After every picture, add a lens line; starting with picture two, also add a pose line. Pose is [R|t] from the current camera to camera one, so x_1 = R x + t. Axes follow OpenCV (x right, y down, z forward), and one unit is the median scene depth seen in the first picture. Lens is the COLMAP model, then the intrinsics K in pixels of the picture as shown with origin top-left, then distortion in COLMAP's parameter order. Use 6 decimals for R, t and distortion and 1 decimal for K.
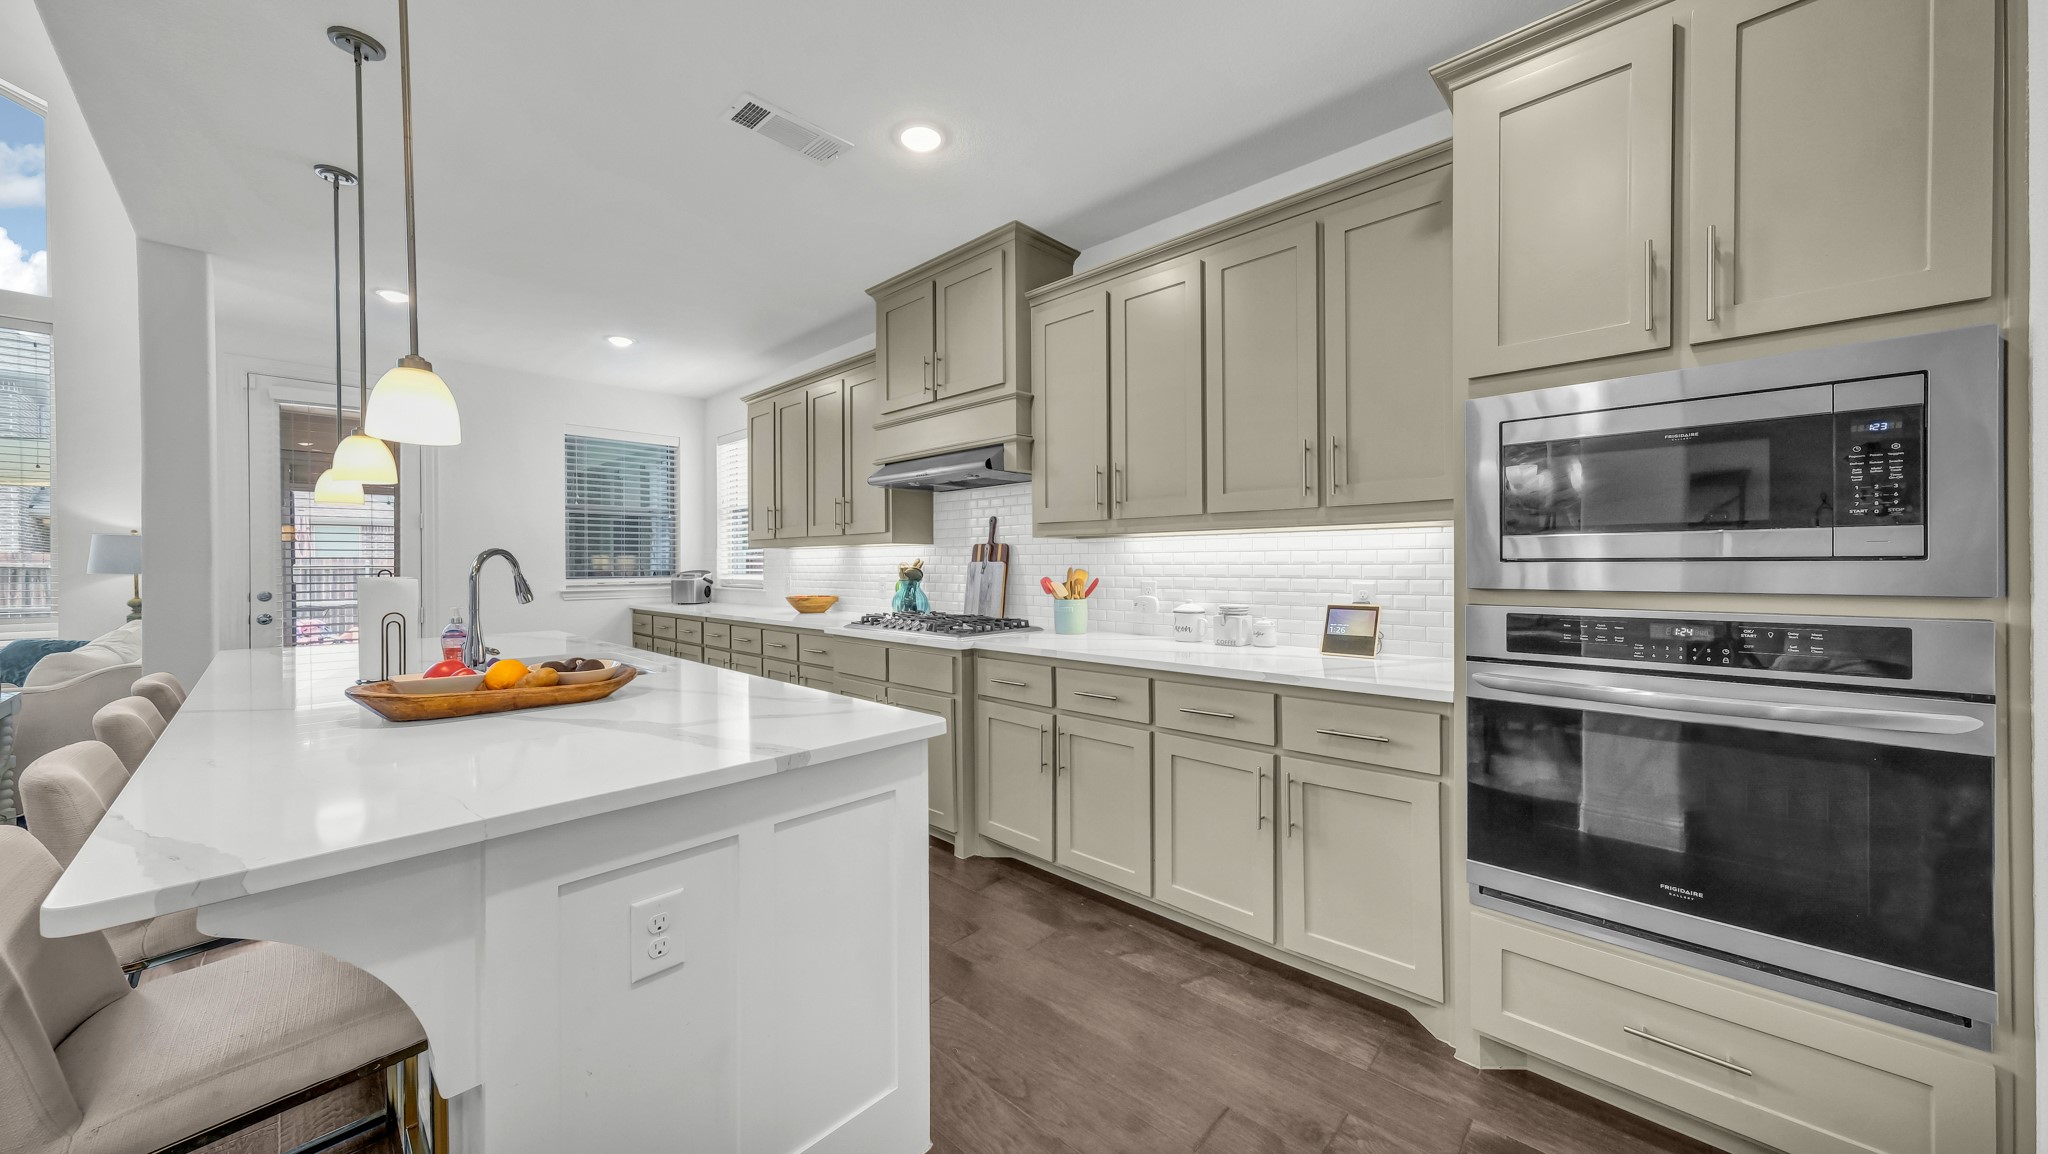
lens RADIAL K [[705.8, 0, 1025.8], [0, 705.8, 563.3], [0, 0, 1]] dist [-0.002235, 0.000593]
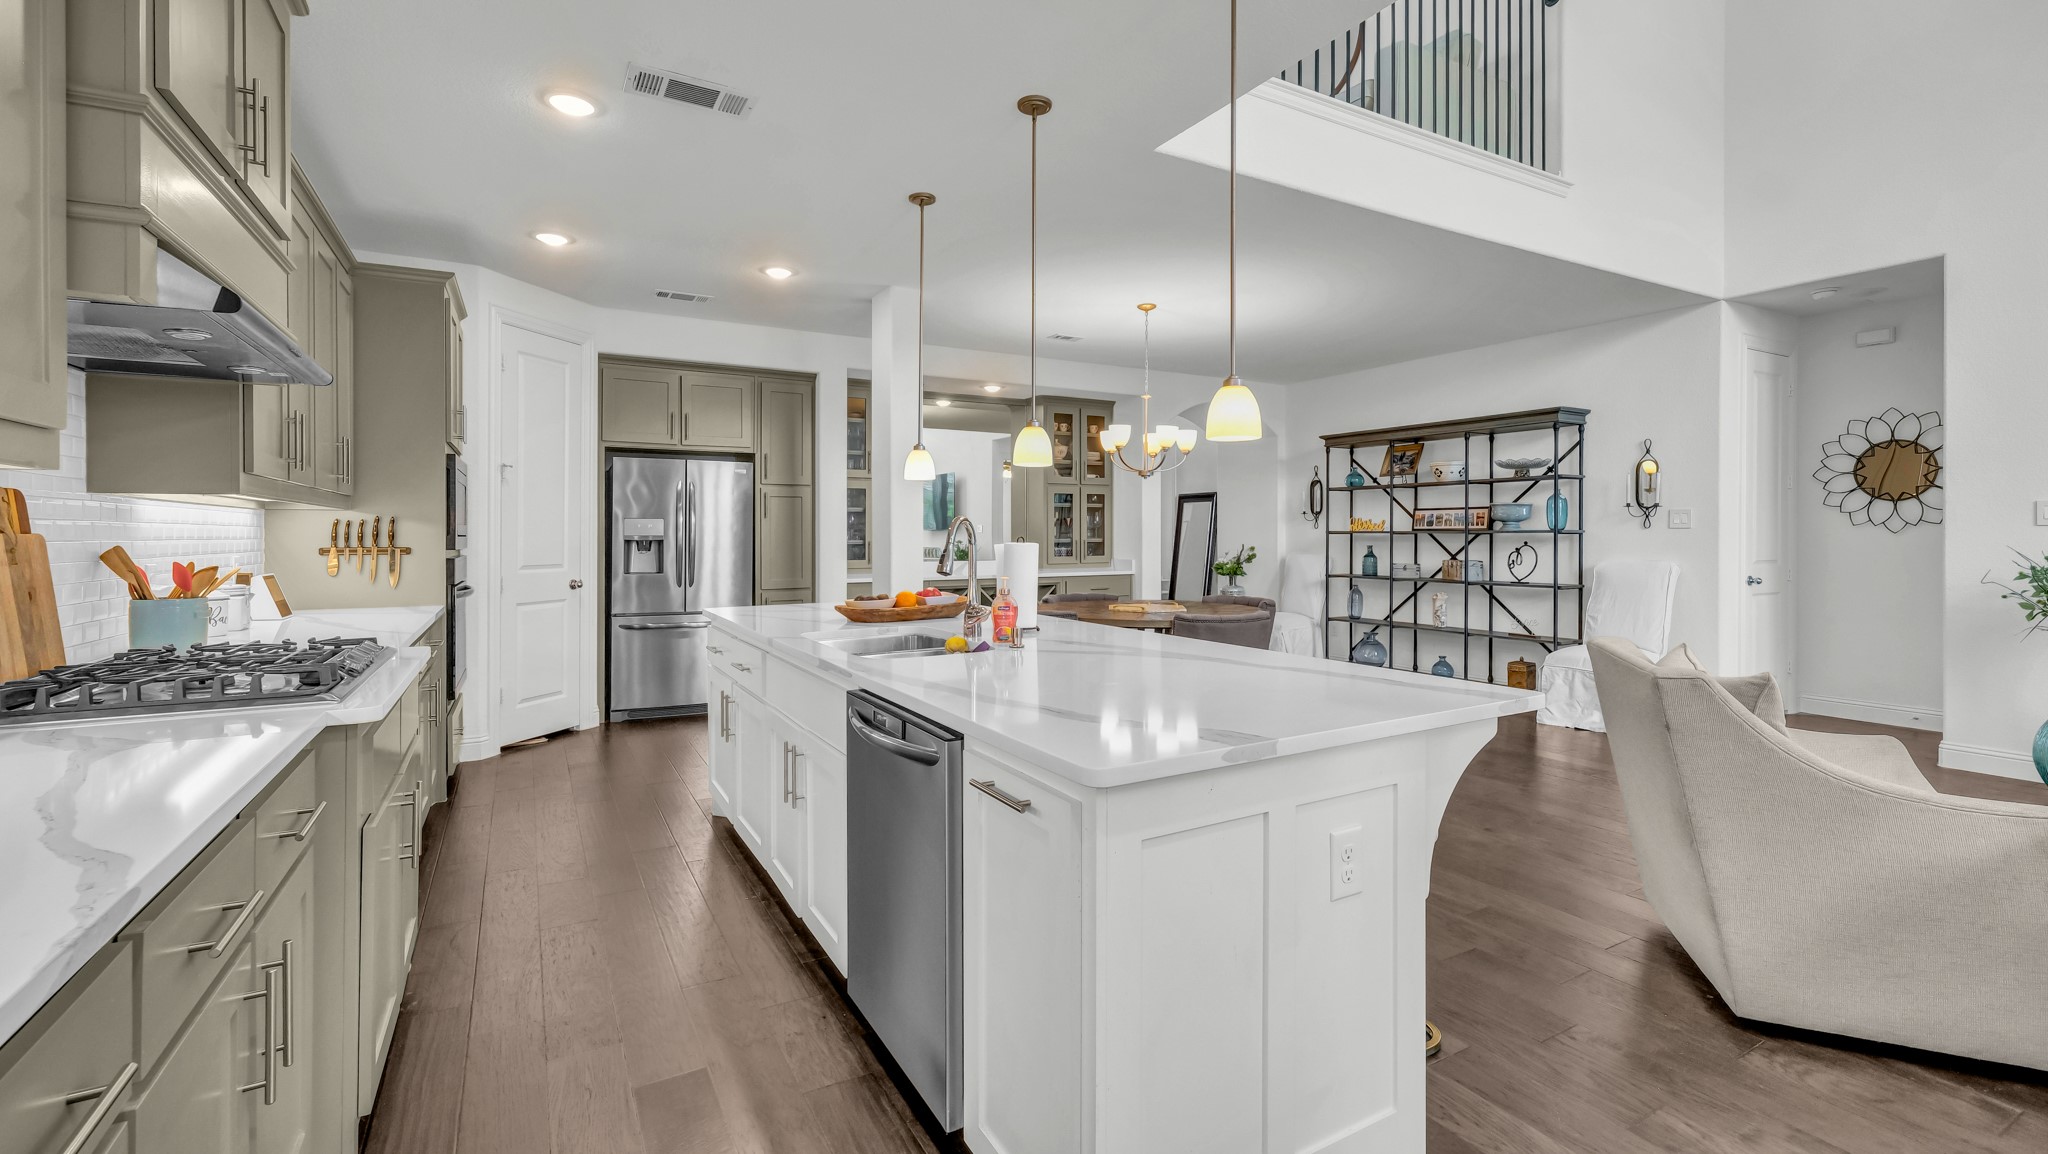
lens RADIAL K [[887.4, 0, 1008.2], [0, 887.4, 540.8], [0, 0, 1]] dist [0.002900, 0.003145]
pose [[-0.955000, 0.005634, 0.296554, -0.711025], [0.007600, 0.999956, 0.005477, 0.003244], [-0.296510, 0.007485, -0.955001, 1.300082]]
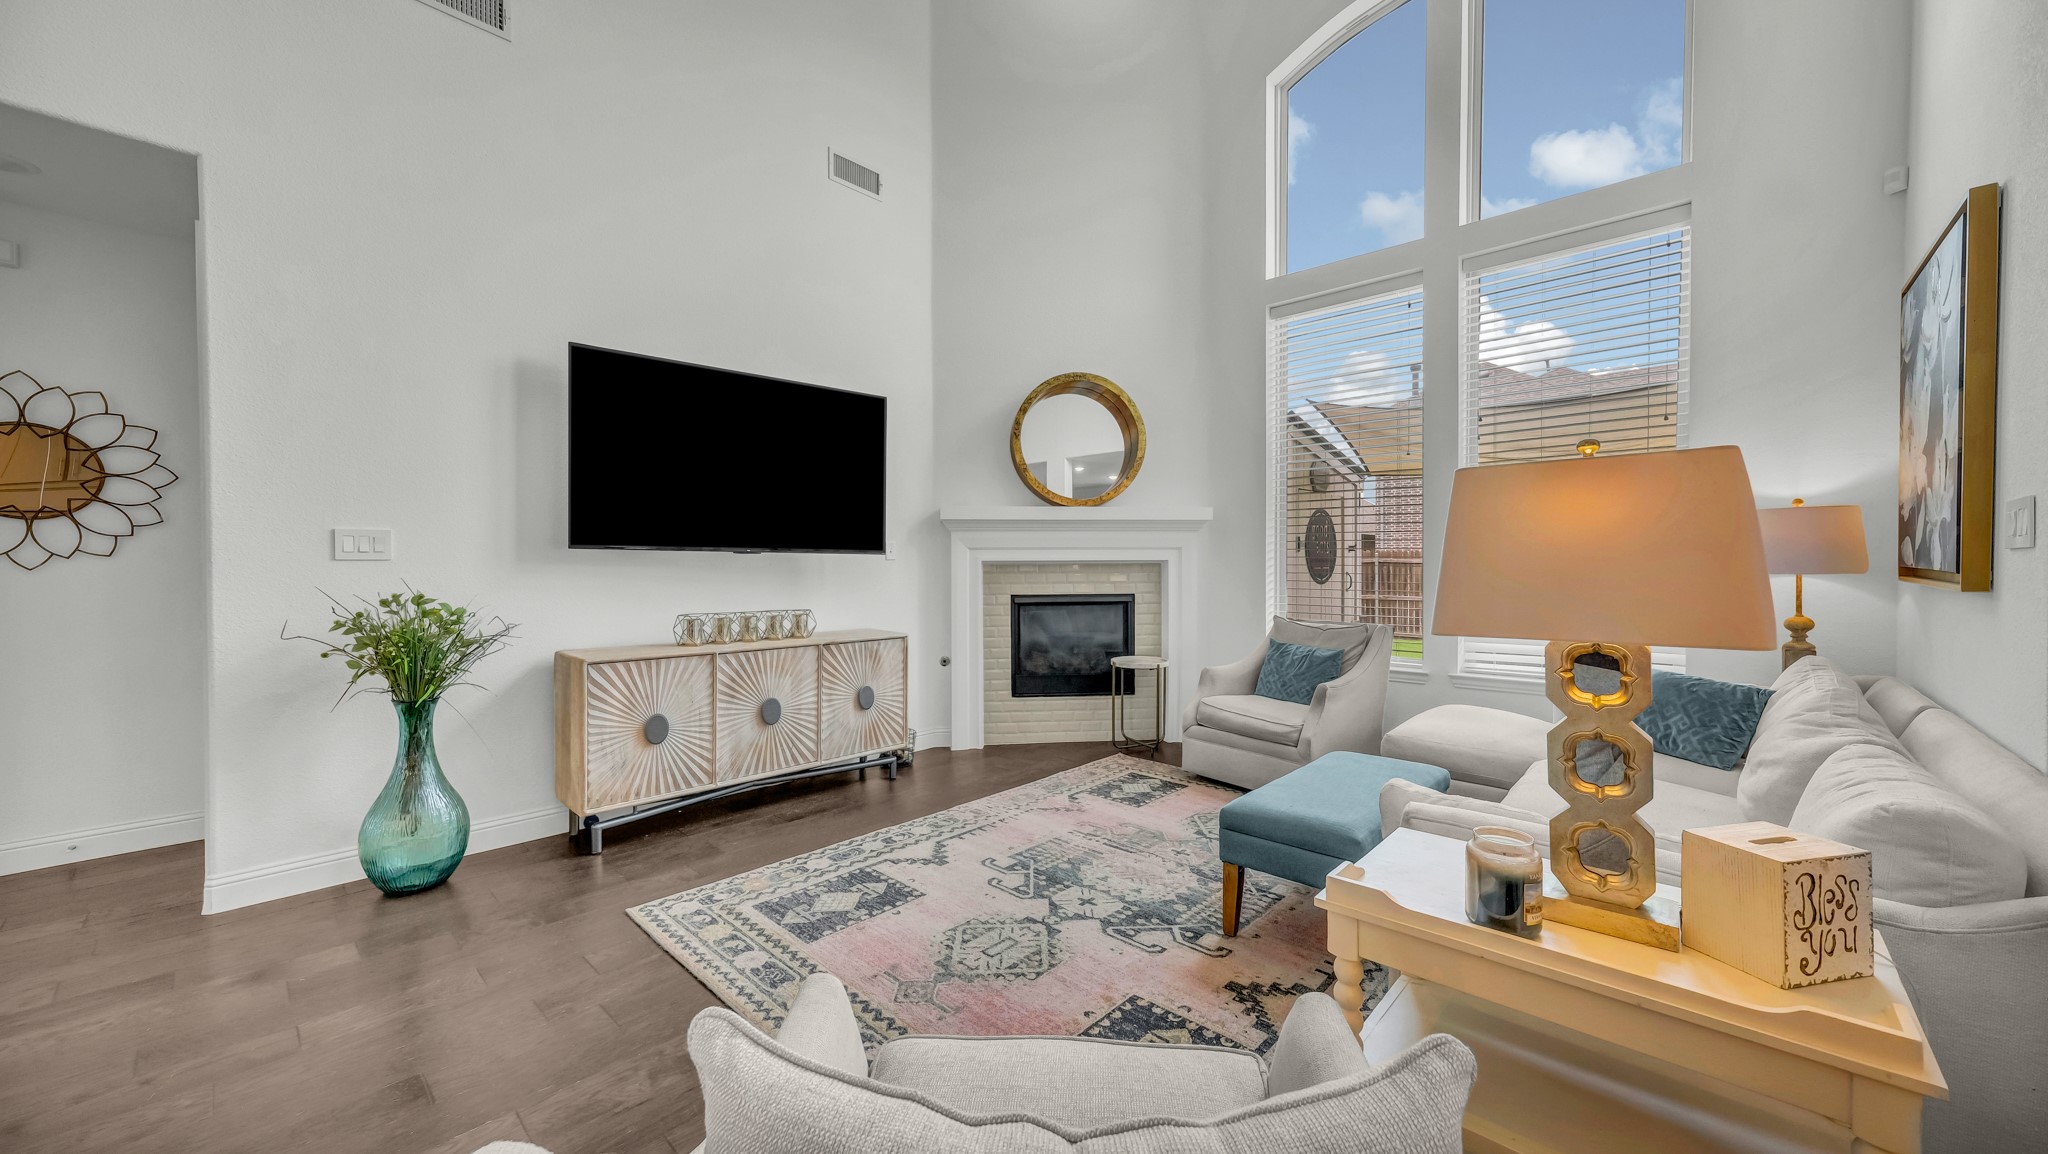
lens RADIAL K [[753.1, 0, 1024.9], [0, 753.1, 578.6], [0, 0, 1]] dist [0.001278, 0.000541]
pose [[0.004821, 0.020731, -0.999773, -0.872277], [0.002015, 0.999783, 0.020741, 0.004930], [0.999986, -0.002115, 0.004778, 0.481335]]
